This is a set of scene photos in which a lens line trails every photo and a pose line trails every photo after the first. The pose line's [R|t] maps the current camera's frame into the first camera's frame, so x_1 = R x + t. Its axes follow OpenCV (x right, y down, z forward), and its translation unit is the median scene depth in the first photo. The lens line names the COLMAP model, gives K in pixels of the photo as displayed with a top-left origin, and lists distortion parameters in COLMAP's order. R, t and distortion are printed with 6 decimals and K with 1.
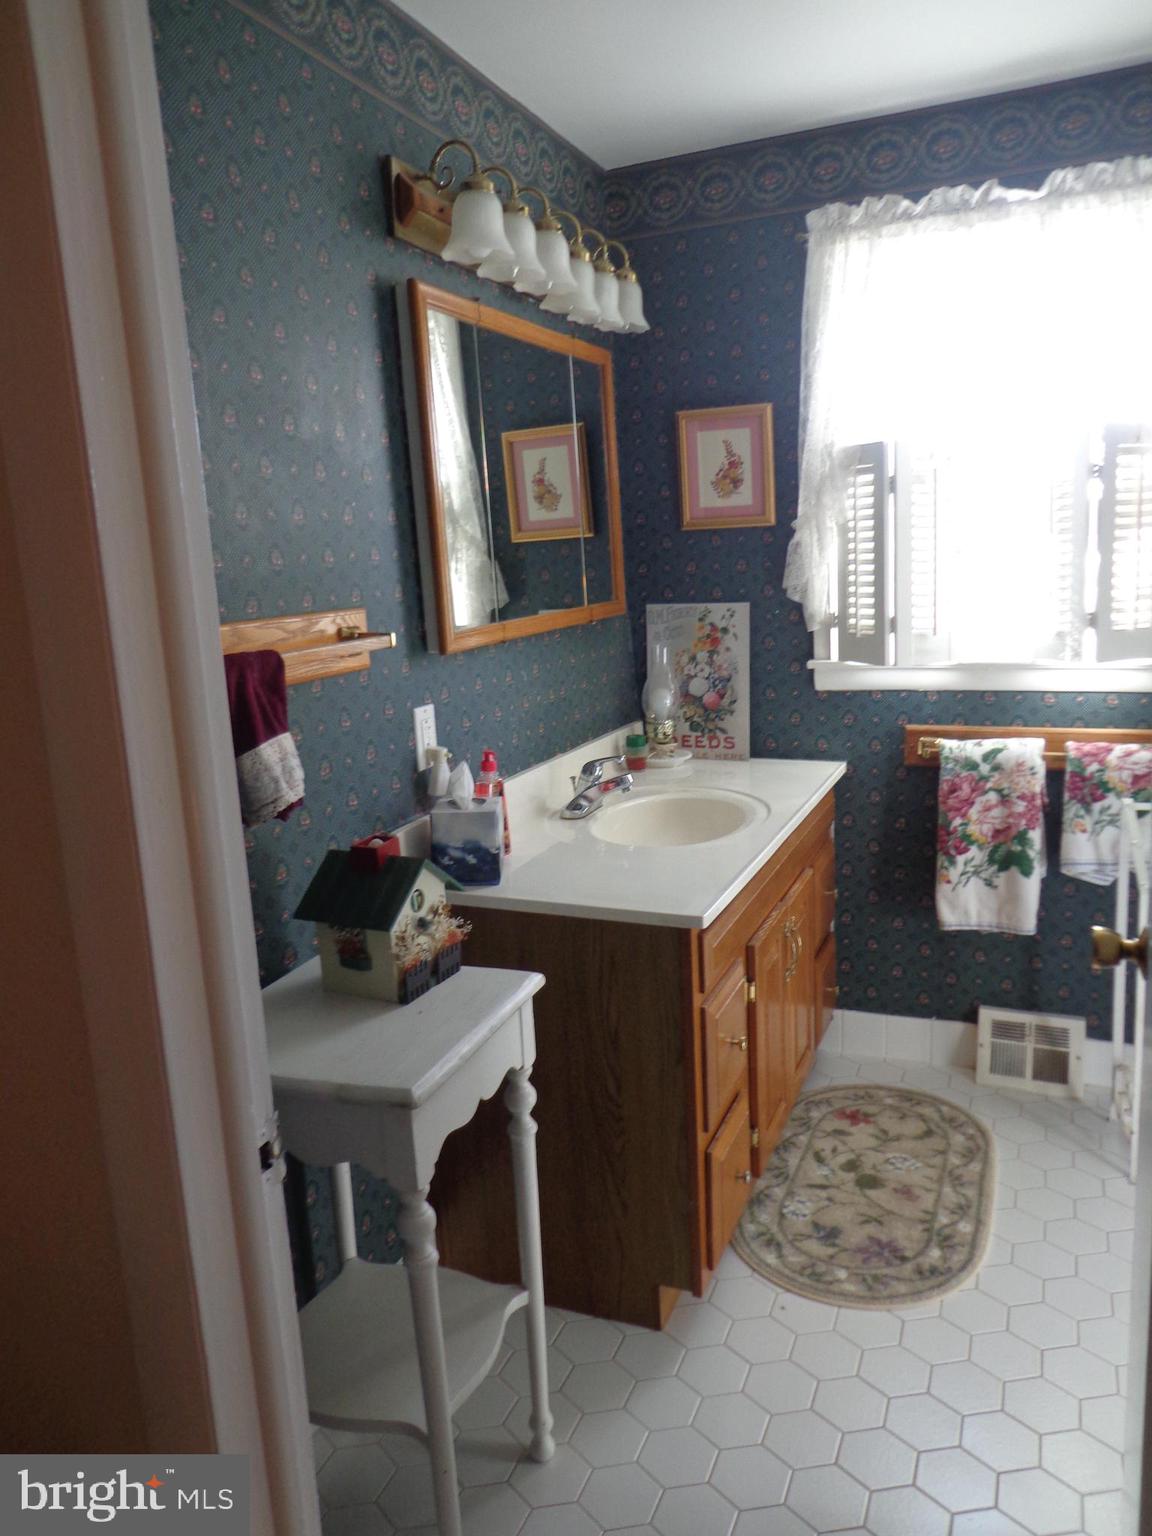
lens RADIAL K [[1093.8, 0, 576.1], [0, 1093.8, 772.1], [0, 0, 1]] dist [-0.080077, 0.035572]
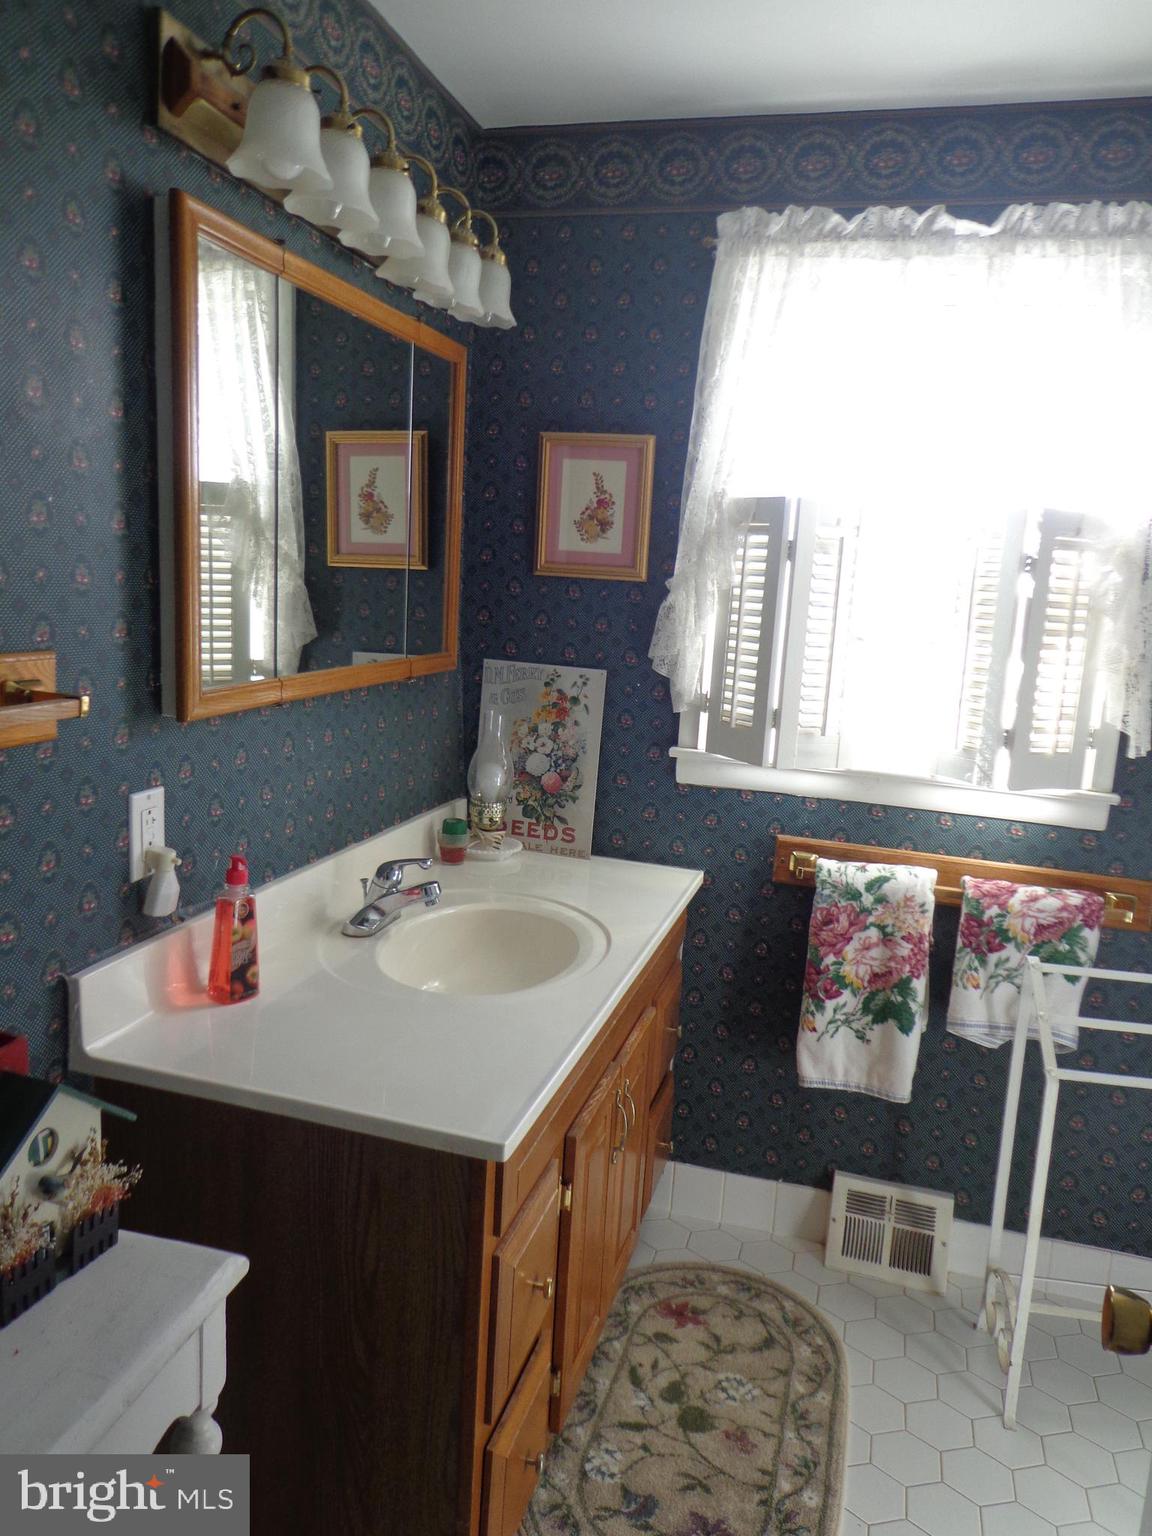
lens RADIAL K [[1093.8, 0, 582.6], [0, 1093.8, 775.2], [0, 0, 1]] dist [-0.080077, 0.035572]
pose [[0.985243, 0.088316, 0.146614, 0.029577], [-0.085553, 0.996018, -0.025059, -0.062198], [-0.148244, 0.012146, 0.988876, 0.208333]]
